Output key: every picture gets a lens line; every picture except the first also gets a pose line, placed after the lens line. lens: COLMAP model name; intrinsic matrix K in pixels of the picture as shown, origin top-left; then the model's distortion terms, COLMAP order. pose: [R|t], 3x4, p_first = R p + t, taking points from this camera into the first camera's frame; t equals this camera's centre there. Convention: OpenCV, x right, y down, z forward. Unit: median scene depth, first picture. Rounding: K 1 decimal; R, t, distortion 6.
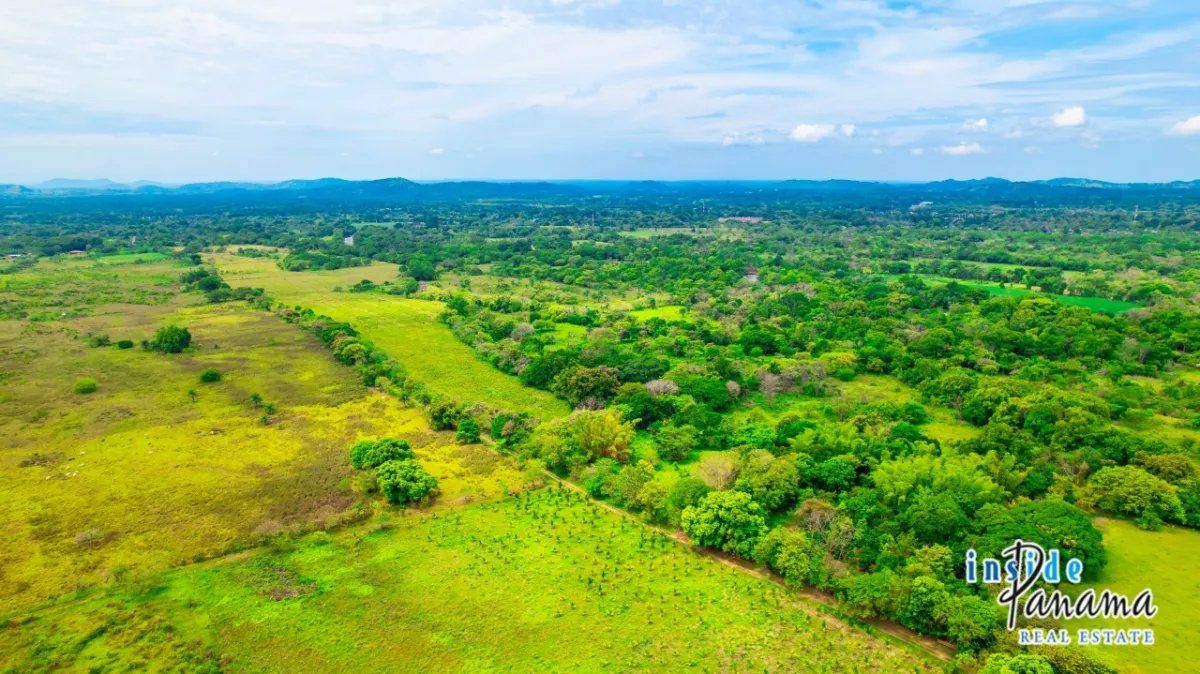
lens RADIAL K [[770.6, 0, 602.8], [0, 770.6, 343.8], [0, 0, 1]] dist [-0.079697, 0.074880]
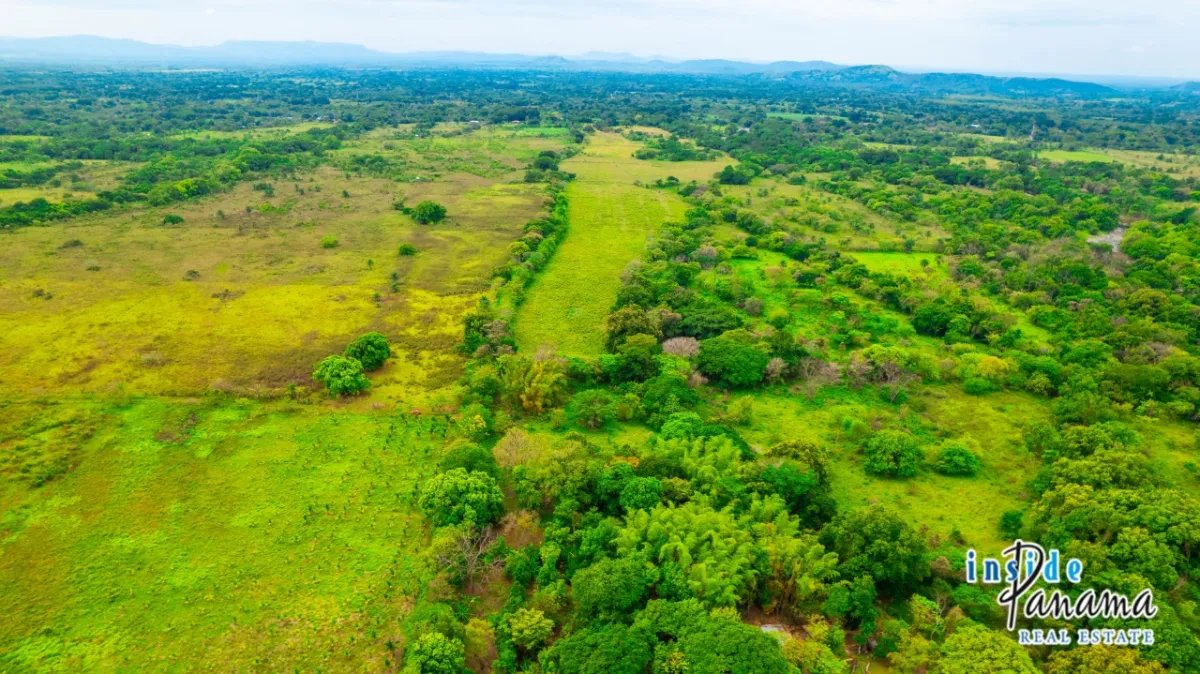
lens RADIAL K [[770.6, 0, 602.8], [0, 770.6, 343.8], [0, 0, 1]] dist [-0.079697, 0.074880]
pose [[0.816753, 0.227372, -0.530299, 0.395202], [-0.149846, 0.971133, 0.185597, -0.082352], [0.557191, -0.072124, 0.827247, 0.173170]]
